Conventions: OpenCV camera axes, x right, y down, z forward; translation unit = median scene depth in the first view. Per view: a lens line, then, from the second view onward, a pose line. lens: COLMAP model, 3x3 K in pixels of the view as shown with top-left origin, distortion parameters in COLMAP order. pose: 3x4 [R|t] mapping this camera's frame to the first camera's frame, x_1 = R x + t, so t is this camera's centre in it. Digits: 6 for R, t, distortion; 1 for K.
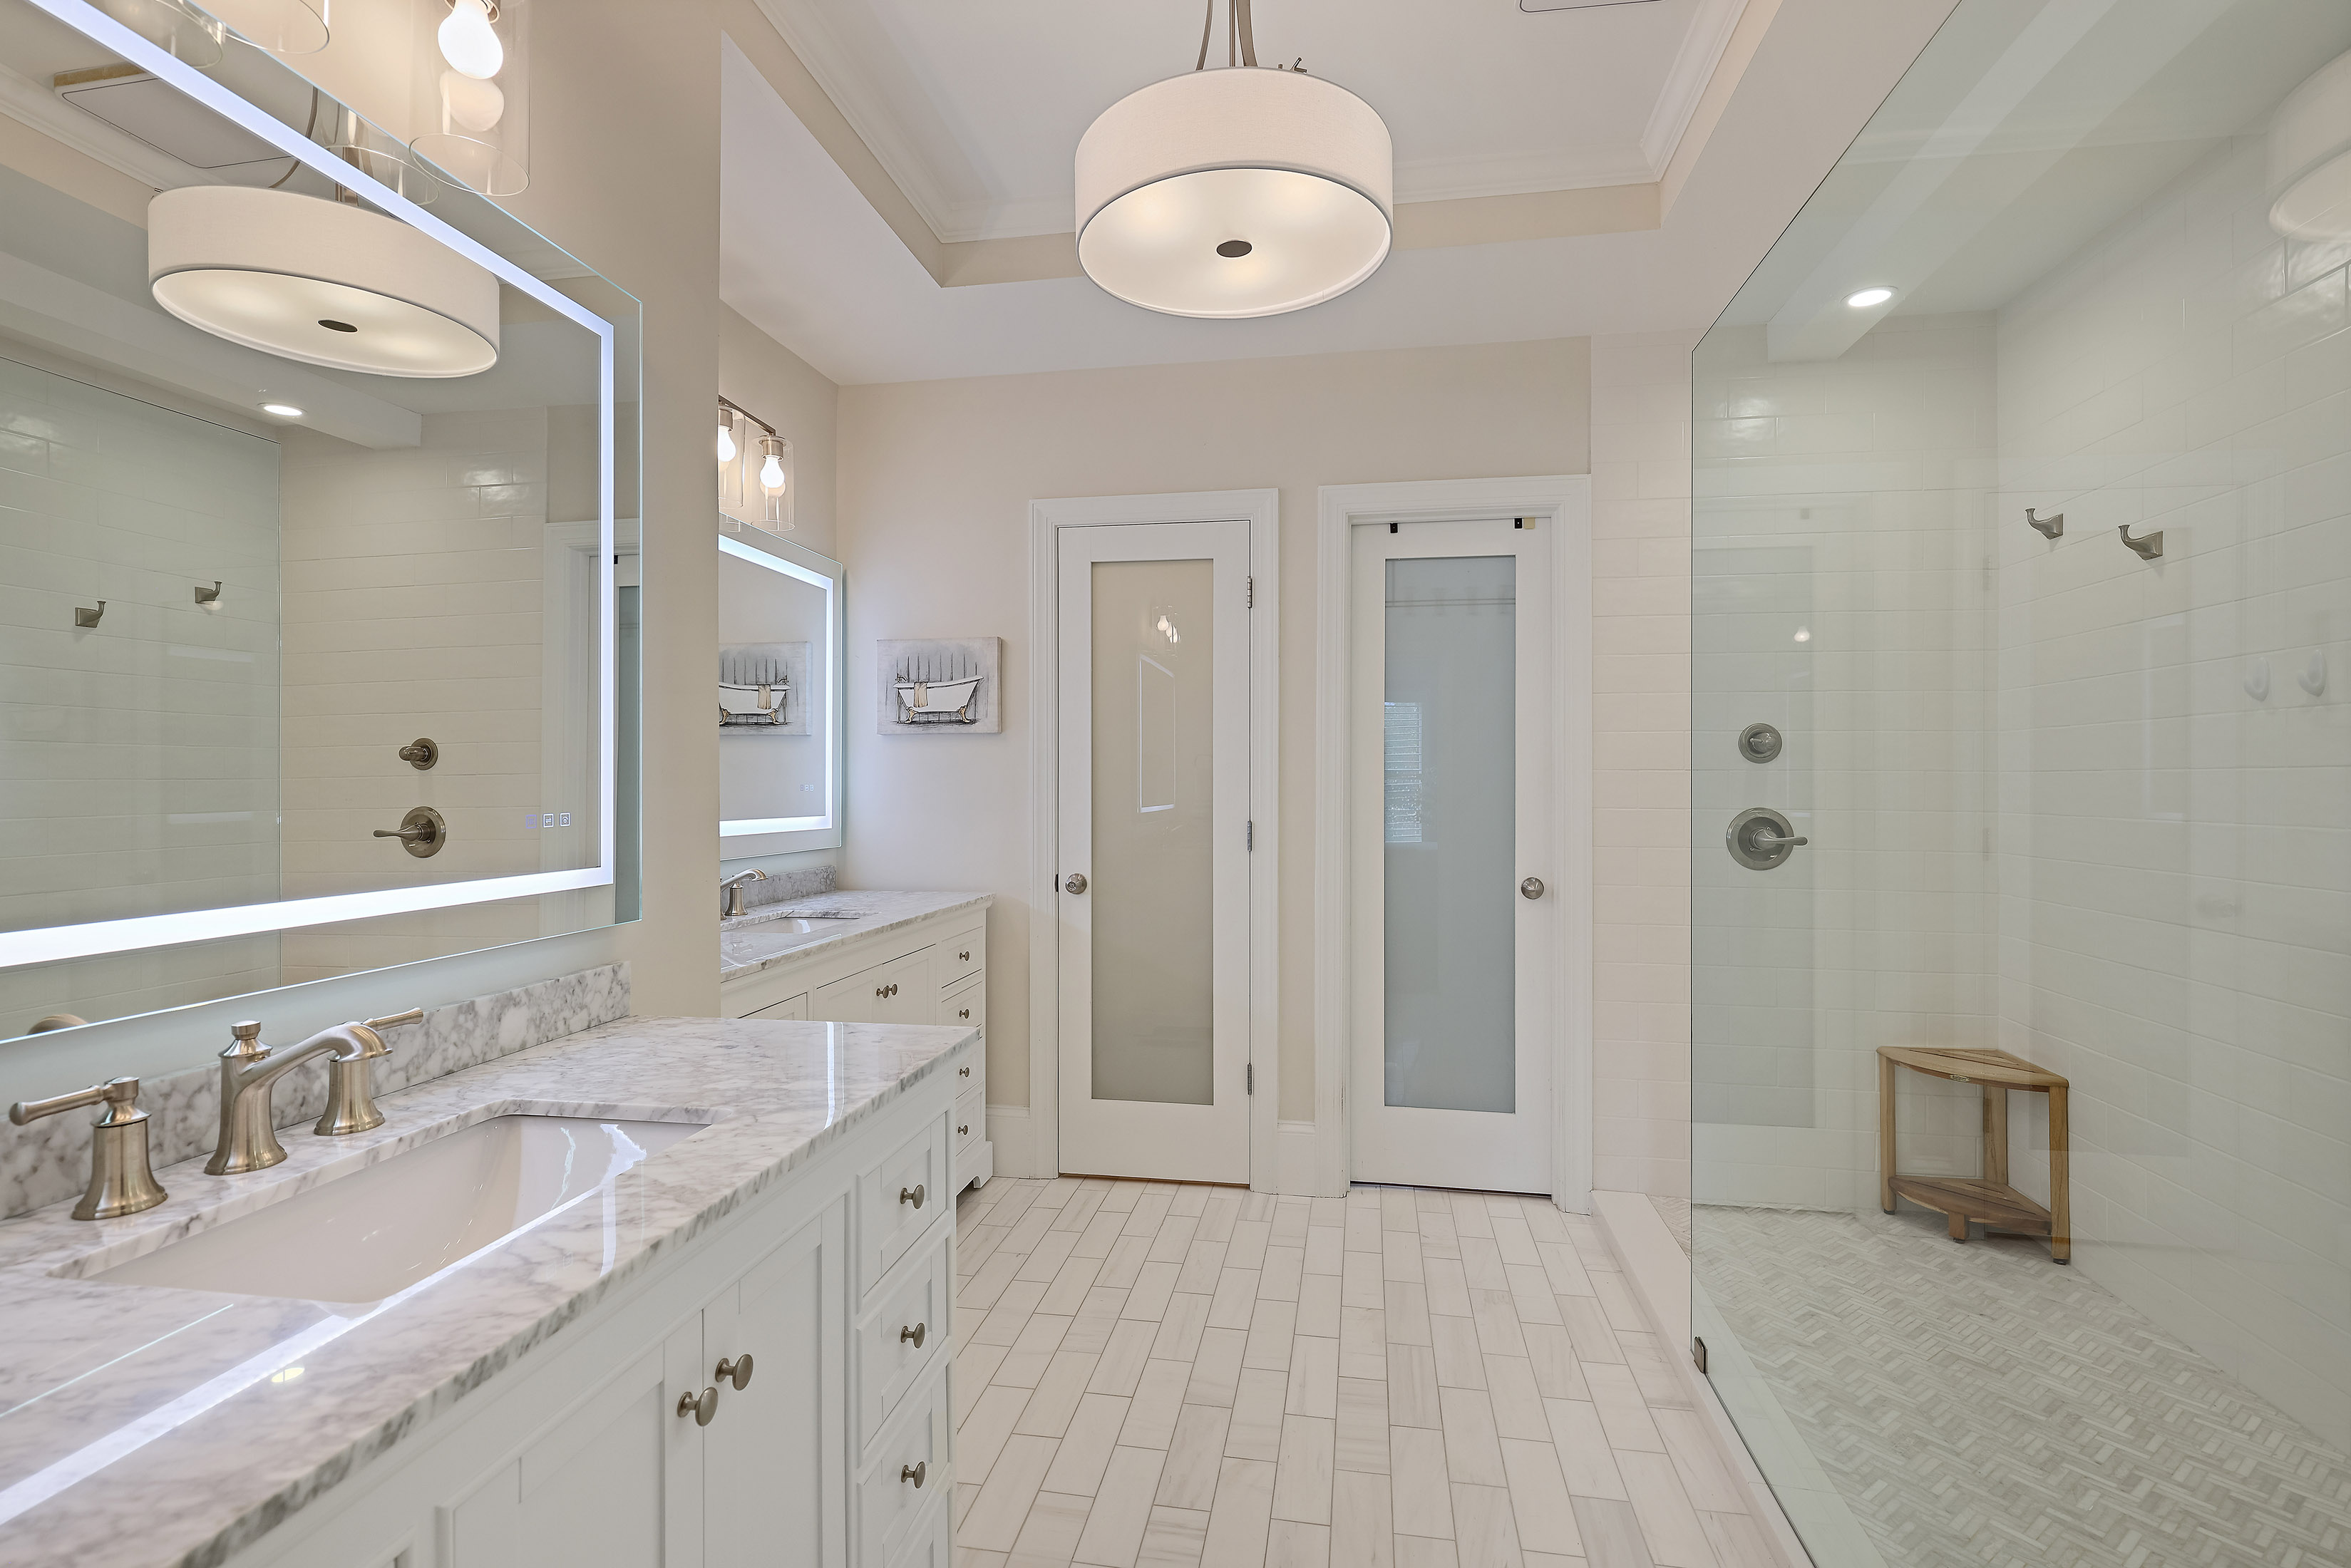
lens RADIAL K [[1072.2, 0, 1180.3], [0, 1072.2, 779.1], [0, 0, 1]] dist [0.006230, -0.000812]
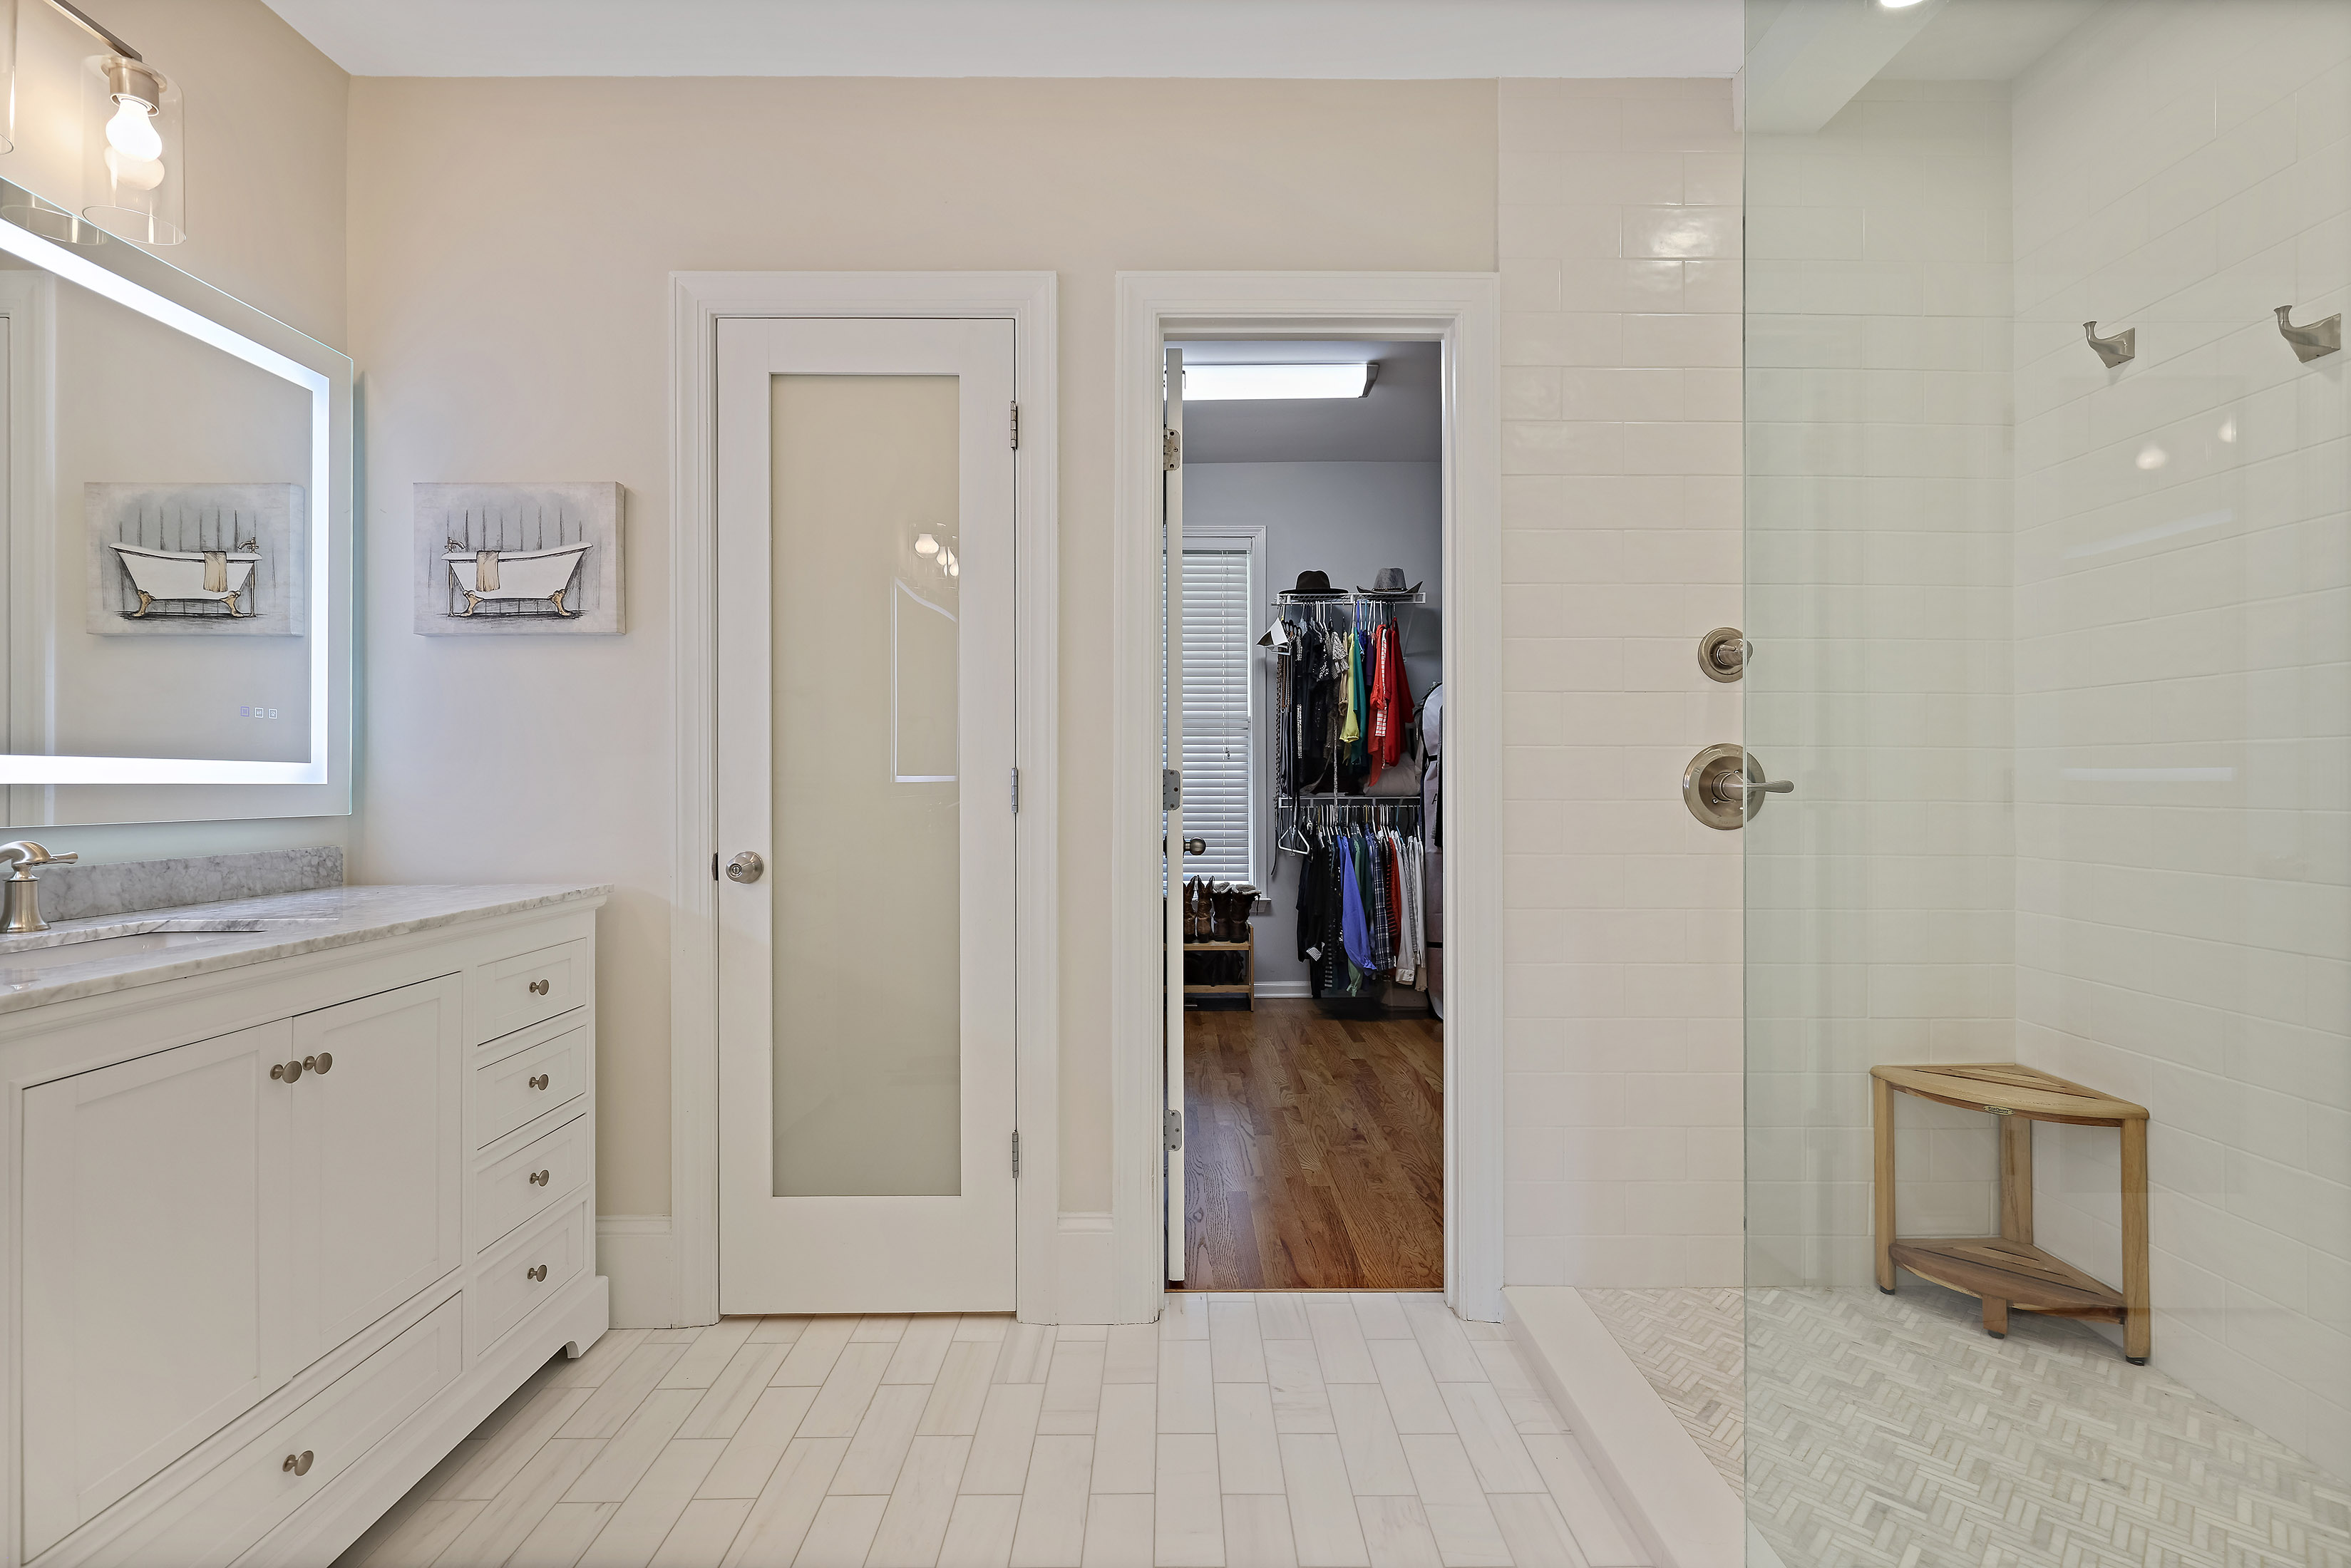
lens RADIAL K [[1072.2, 0, 1178.8], [0, 1072.2, 783.7], [0, 0, 1]] dist [0.006230, -0.000812]
pose [[0.983874, -0.002686, 0.178843, 0.045441], [0.001380, 0.999971, 0.007426, 0.043849], [-0.178858, -0.007060, 0.983850, 0.324732]]
